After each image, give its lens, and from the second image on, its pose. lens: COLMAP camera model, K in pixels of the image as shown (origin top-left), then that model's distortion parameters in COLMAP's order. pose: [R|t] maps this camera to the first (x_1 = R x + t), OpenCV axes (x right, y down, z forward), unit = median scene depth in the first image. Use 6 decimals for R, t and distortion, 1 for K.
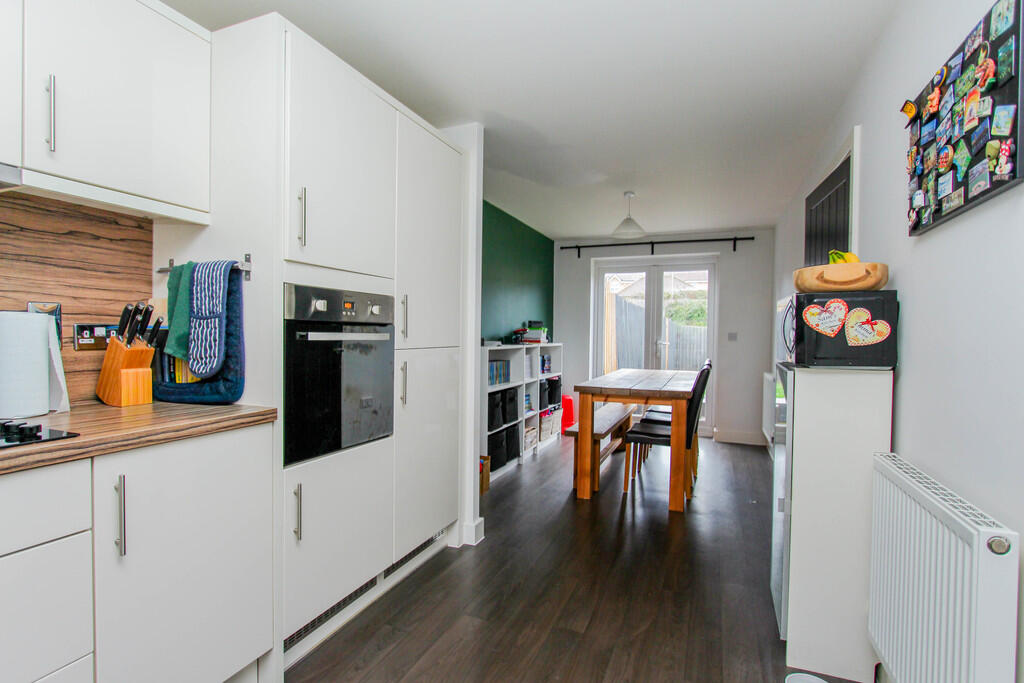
lens RADIAL K [[516.6, 0, 503.7], [0, 516.6, 340.7], [0, 0, 1]] dist [0.001263, 0.000610]
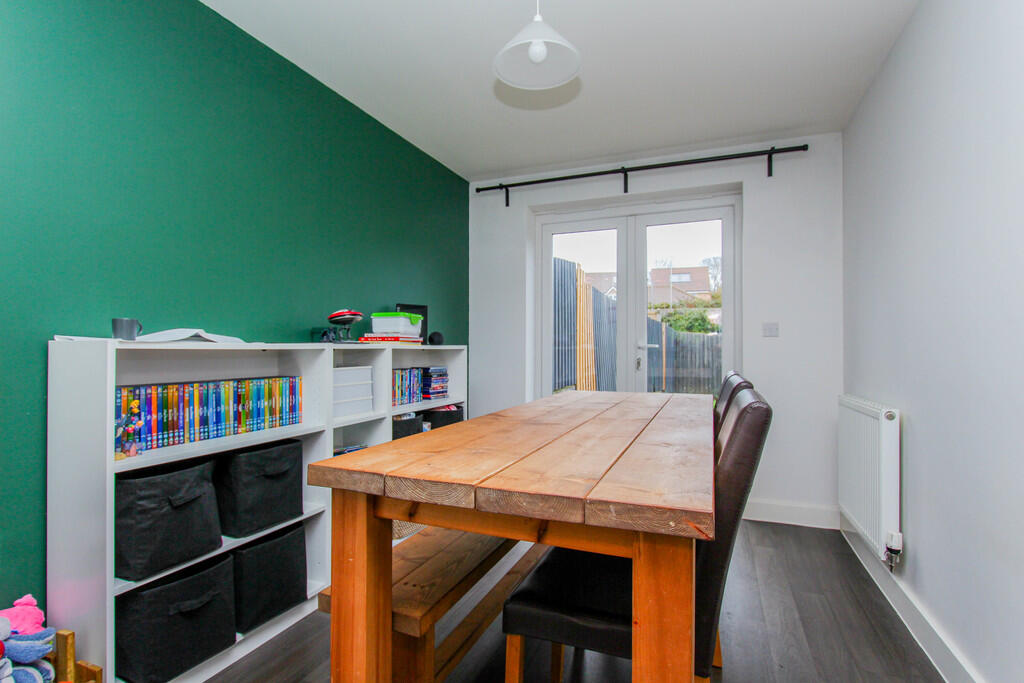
lens RADIAL K [[477.9, 0, 514.7], [0, 477.9, 341.7], [0, 0, 1]] dist [-0.012383, -0.000117]
pose [[0.999929, -0.010359, -0.005884, 0.182285], [0.010172, 0.999469, -0.030966, 0.019475], [0.006202, 0.030903, 0.999503, 0.517850]]
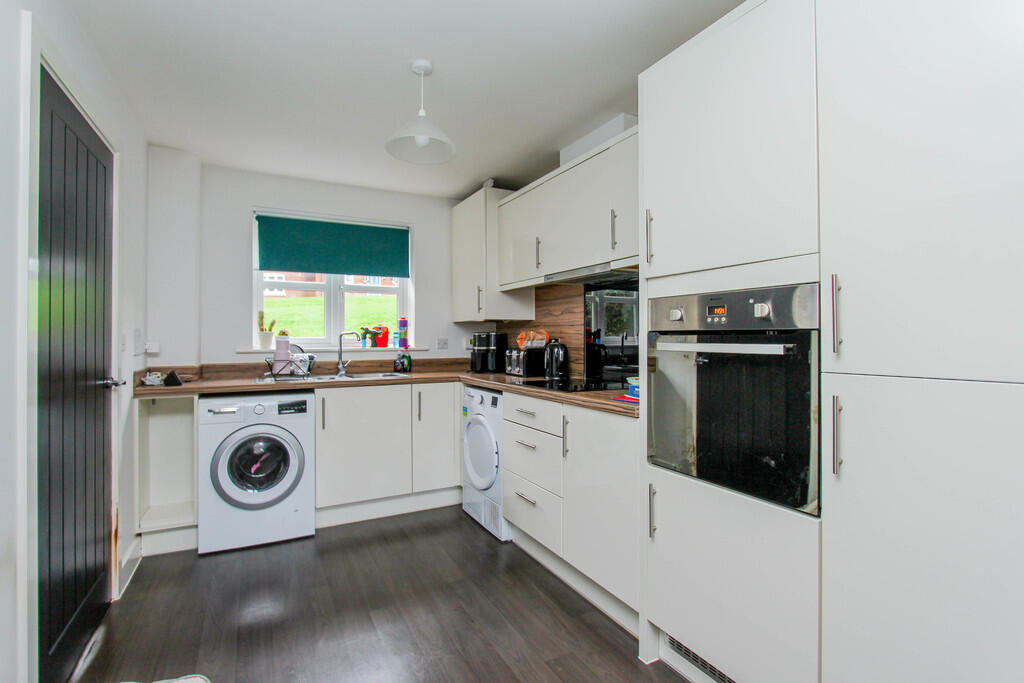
lens RADIAL K [[477.9, 0, 510.0], [0, 477.9, 337.8], [0, 0, 1]] dist [-0.012383, -0.000117]
pose [[-0.640810, -0.010256, -0.767631, 0.351921], [-0.021734, 0.999752, 0.004786, -0.015072], [0.767391, 0.019751, -0.640875, 0.880397]]
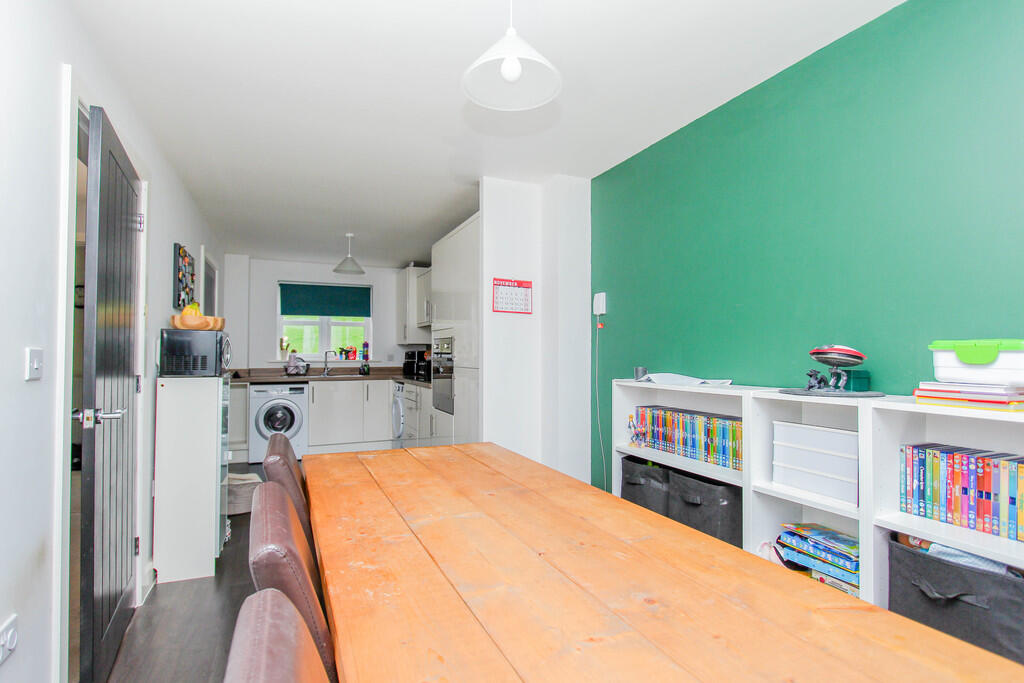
lens RADIAL K [[516.6, 0, 507.2], [0, 516.6, 346.4], [0, 0, 1]] dist [0.001263, 0.000610]
pose [[-0.693045, -0.020928, -0.720591, 0.421969], [-0.026359, 0.999646, -0.003680, -0.020084], [0.720412, 0.016444, -0.693351, 1.049756]]
